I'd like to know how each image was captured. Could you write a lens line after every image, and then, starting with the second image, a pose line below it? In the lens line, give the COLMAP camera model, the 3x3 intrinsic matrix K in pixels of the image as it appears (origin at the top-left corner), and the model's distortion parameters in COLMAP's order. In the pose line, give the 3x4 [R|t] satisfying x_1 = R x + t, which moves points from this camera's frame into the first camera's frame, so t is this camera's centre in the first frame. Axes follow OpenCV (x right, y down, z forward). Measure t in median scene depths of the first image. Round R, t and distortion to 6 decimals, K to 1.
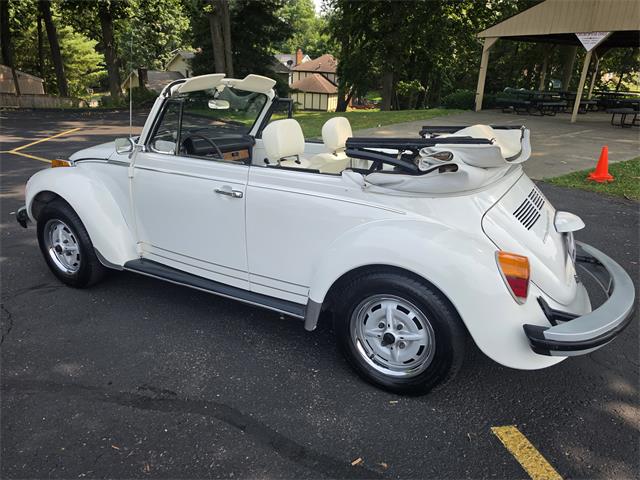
lens RADIAL K [[442.4, 0, 317.9], [0, 442.4, 252.4], [0, 0, 1]] dist [0.040362, -0.045274]
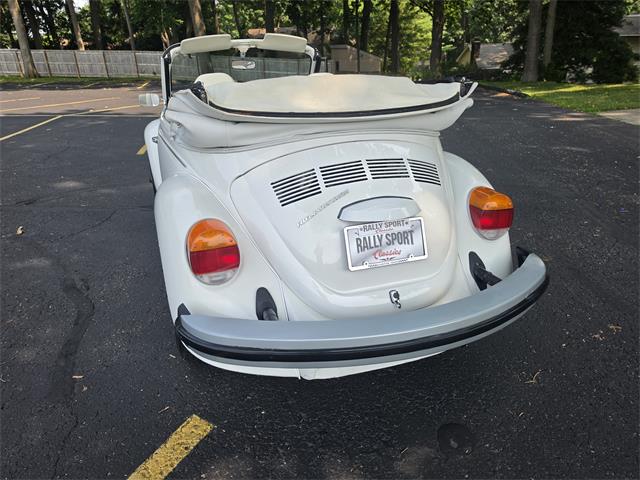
lens RADIAL K [[442.4, 0, 307.7], [0, 442.4, 246.7], [0, 0, 1]] dist [0.040362, -0.045274]
pose [[0.748100, 0.218179, -0.626693, 0.559862], [-0.194694, 0.975007, 0.107031, -0.040463], [0.634382, 0.041944, 0.771881, 0.236508]]
